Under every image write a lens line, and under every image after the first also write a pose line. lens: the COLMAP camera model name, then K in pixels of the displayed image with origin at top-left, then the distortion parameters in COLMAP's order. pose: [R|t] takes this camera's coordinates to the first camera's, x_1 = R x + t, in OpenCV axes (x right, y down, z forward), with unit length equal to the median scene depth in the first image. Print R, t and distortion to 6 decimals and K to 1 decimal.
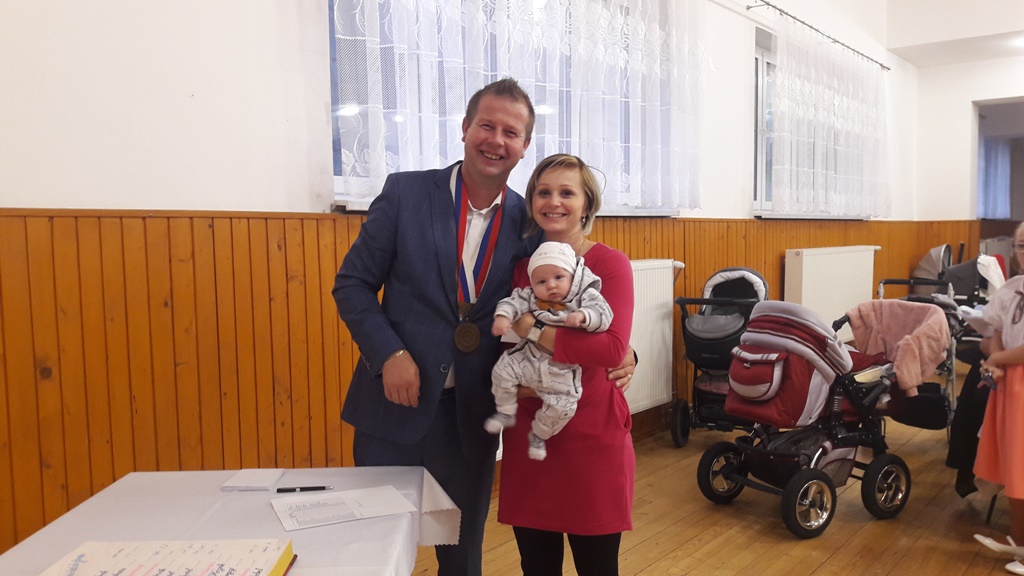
lens RADIAL K [[832.3, 0, 511.1], [0, 832.3, 285.4], [0, 0, 1]] dist [0.107269, -0.250104]
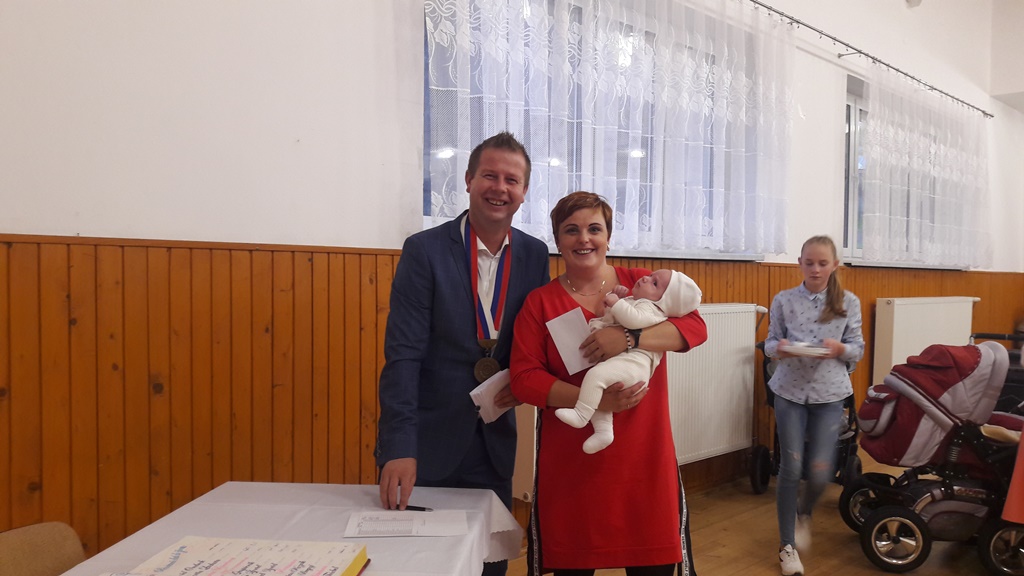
lens RADIAL K [[830.4, 0, 515.1], [0, 830.4, 292.0], [0, 0, 1]] dist [0.105220, -0.253537]
pose [[0.994123, 0.028184, -0.104520, 0.012233], [-0.032339, 0.998744, -0.038272, 0.002304], [0.103310, 0.041427, 0.993786, -0.026596]]
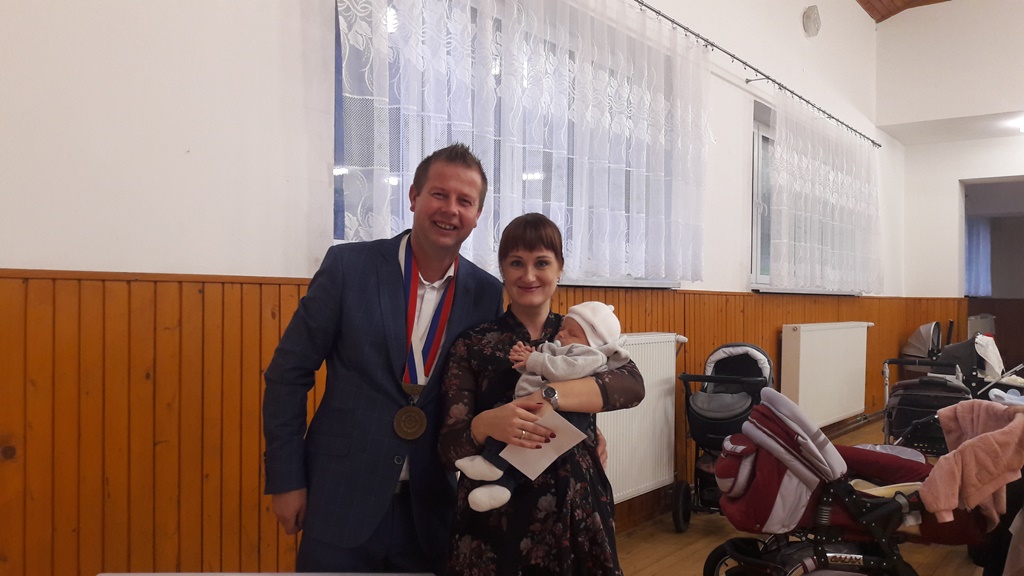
lens RADIAL K [[828.6, 0, 505.1], [0, 828.6, 288.3], [0, 0, 1]] dist [0.110585, -0.247938]
pose [[0.999499, 0.023635, 0.021033, -0.024829], [-0.022025, 0.997035, -0.073730, -0.007831], [-0.022713, 0.073230, 0.997056, 0.043893]]
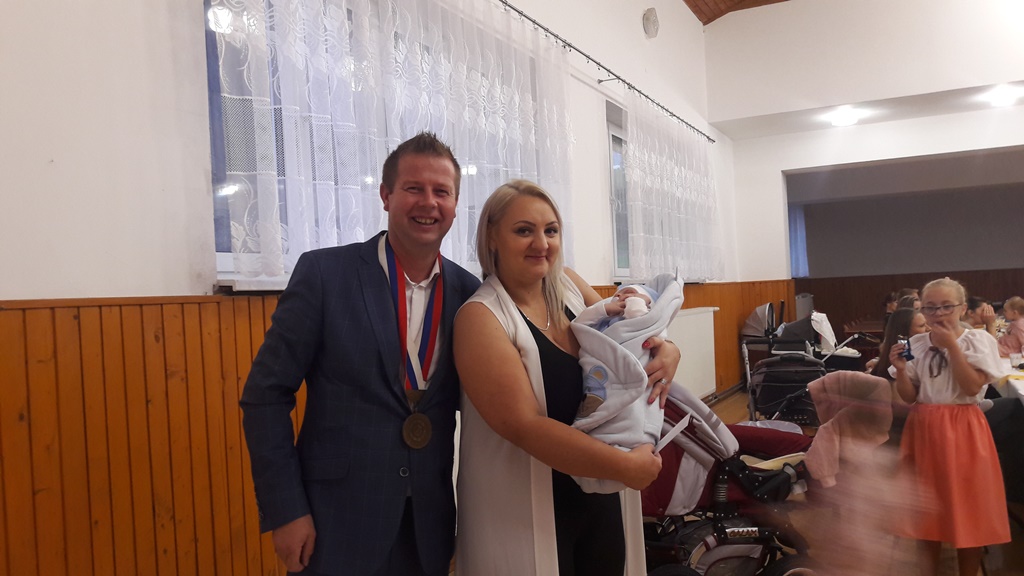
lens RADIAL K [[828.8, 0, 507.9], [0, 828.8, 290.4], [0, 0, 1]] dist [0.112020, -0.223543]
pose [[0.976229, -0.036117, 0.213710, -0.068602], [0.052968, 0.995876, -0.073654, -0.007892], [-0.210168, 0.083223, 0.974117, 0.062154]]
